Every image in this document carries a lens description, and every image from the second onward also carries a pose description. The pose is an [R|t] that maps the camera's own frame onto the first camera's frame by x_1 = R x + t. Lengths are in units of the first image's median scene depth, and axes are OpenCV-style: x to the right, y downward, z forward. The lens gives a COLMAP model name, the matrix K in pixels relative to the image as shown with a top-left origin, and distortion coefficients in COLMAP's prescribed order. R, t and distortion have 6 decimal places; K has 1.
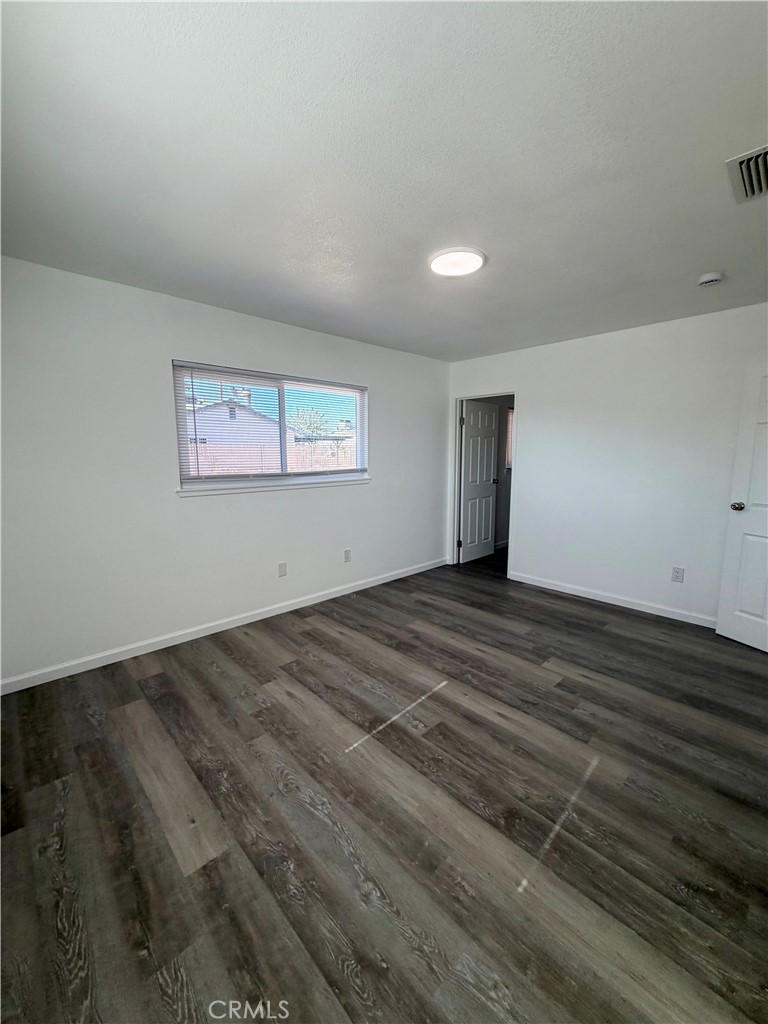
lens RADIAL K [[408.8, 0, 381.1], [0, 408.8, 509.5], [0, 0, 1]] dist [-0.000996, 0.000447]
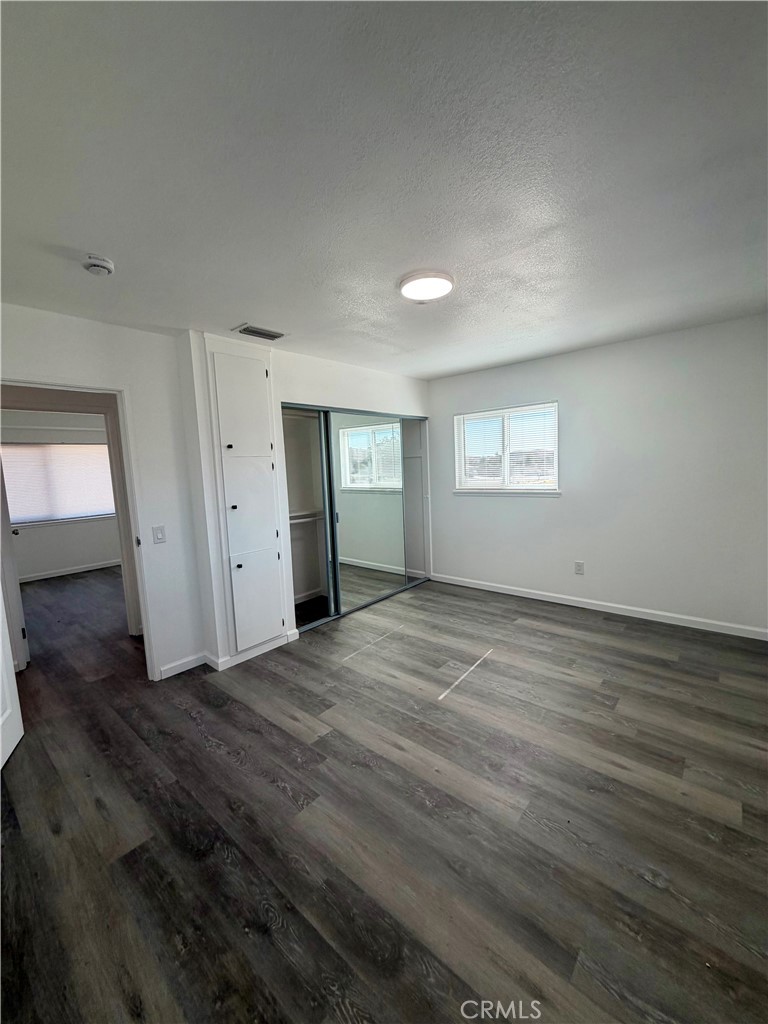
lens RADIAL K [[408.8, 0, 385.7], [0, 408.8, 508.3], [0, 0, 1]] dist [-0.000996, 0.000447]
pose [[-0.993012, 0.052279, -0.105801, 0.342074], [0.025295, 0.969978, 0.241873, -0.263366], [0.115270, 0.237507, -0.964522, 1.695008]]
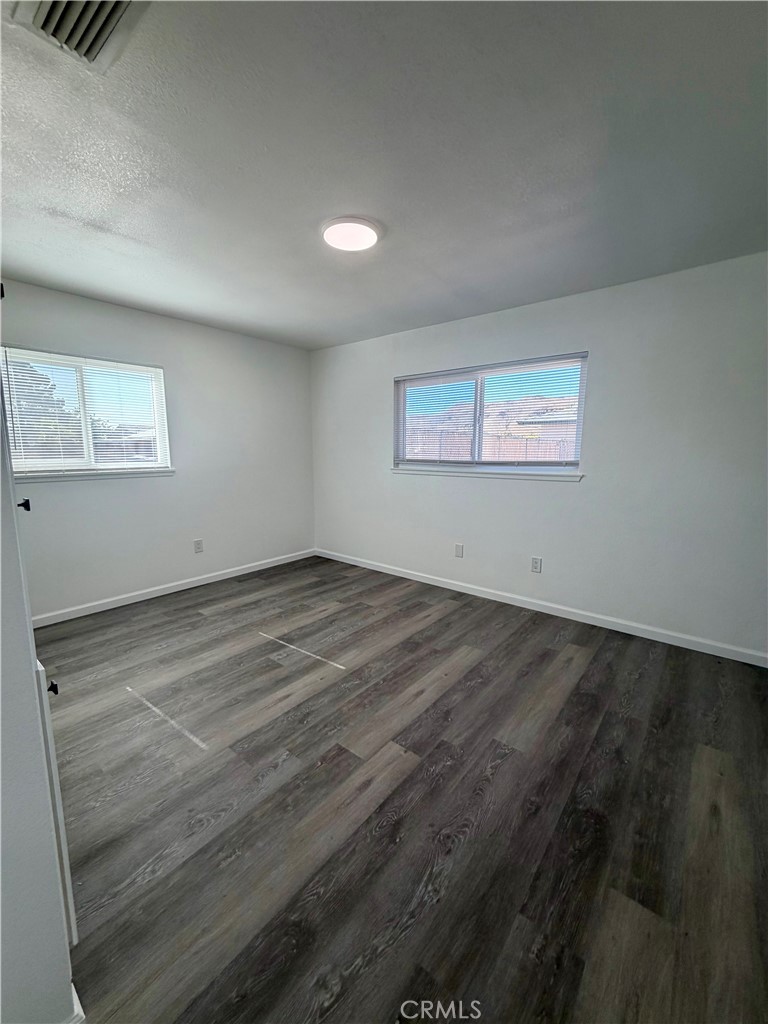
lens RADIAL K [[408.8, 0, 383.8], [0, 408.8, 505.2], [0, 0, 1]] dist [-0.000996, 0.000447]
pose [[0.133943, 0.137639, -0.981384, 0.996377], [-0.141674, 0.982795, 0.118500, -0.089711], [0.980810, 0.123165, 0.151138, 0.818778]]
